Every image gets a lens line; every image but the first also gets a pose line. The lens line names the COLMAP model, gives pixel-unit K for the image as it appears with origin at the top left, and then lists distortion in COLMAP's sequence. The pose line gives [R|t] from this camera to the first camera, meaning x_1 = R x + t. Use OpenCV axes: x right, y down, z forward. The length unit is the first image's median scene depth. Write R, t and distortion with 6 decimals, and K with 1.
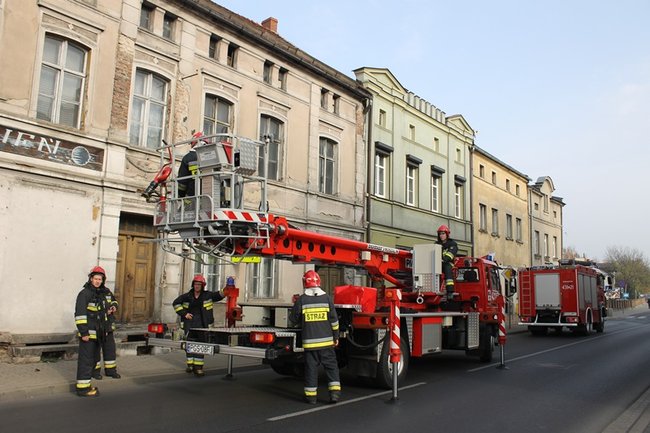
lens RADIAL K [[552.5, 0, 325.0], [0, 552.5, 216.5], [0, 0, 1]] dist [-0.171839, 0.162897]
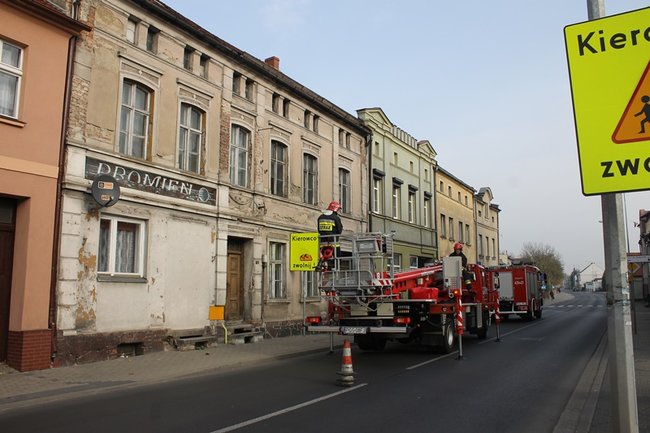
lens RADIAL K [[552.5, 0, 325.0], [0, 552.5, 216.5], [0, 0, 1]] dist [-0.171839, 0.162897]
pose [[0.989403, -0.006277, 0.145058, -0.247662], [0.005584, 0.999971, 0.005181, -0.045392], [-0.145086, -0.004317, 0.989410, -0.264634]]
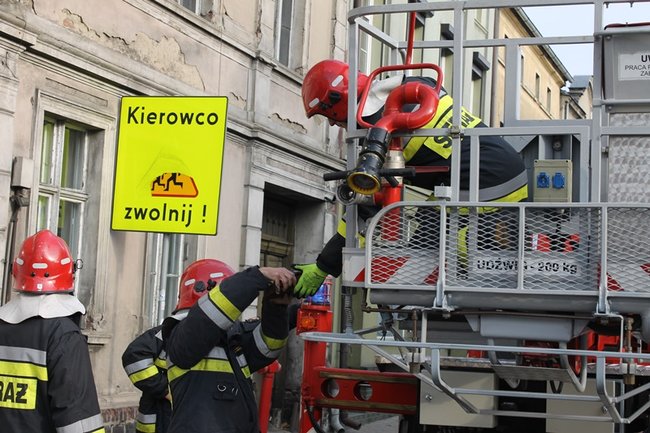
lens RADIAL K [[1195.8, 0, 325.0], [0, 1195.8, 216.5], [0, 0, 1]] dist [0.024942, 0.104337]
pose [[0.953527, 0.049295, 0.297249, -0.241962], [-0.067040, 0.996507, 0.049796, 0.023549], [-0.293756, -0.067410, 0.953501, 0.193412]]
